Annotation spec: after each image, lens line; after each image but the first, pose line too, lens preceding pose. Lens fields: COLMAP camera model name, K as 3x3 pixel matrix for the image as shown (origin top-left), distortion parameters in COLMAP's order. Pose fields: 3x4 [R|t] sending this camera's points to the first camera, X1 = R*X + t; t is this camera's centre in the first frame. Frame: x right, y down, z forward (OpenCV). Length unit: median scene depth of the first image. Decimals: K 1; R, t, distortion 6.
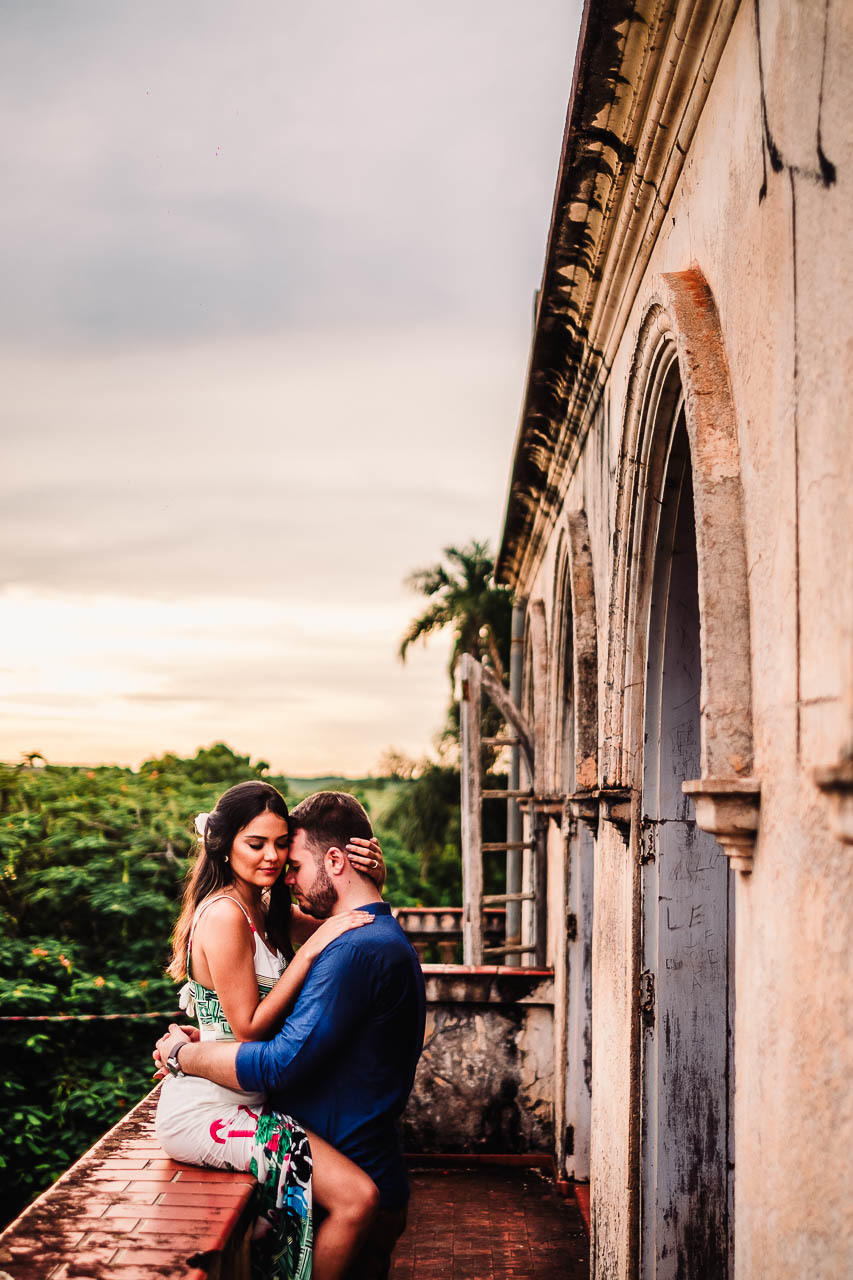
lens RADIAL K [[2060.2, 0, 426.5], [0, 2060.2, 640.0], [0, 0, 1]] dist [-0.016779, 0.022411]
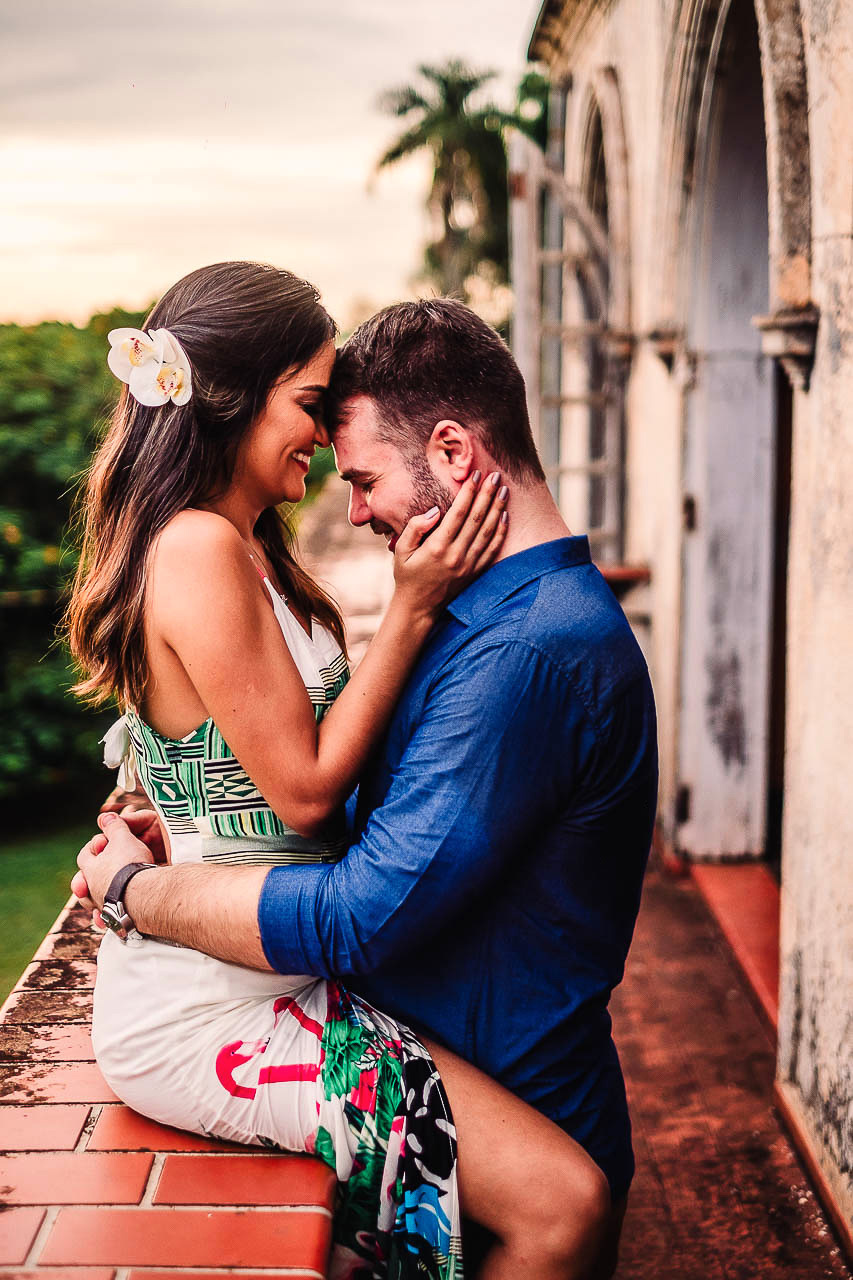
lens RADIAL K [[2103.5, 0, 426.5], [0, 2103.5, 640.0], [0, 0, 1]] dist [-0.048321, -0.101314]
pose [[0.999687, -0.017889, 0.017485, -0.041115], [0.013757, 0.976956, 0.212996, 0.032609], [-0.020893, -0.212689, 0.976897, 0.350820]]
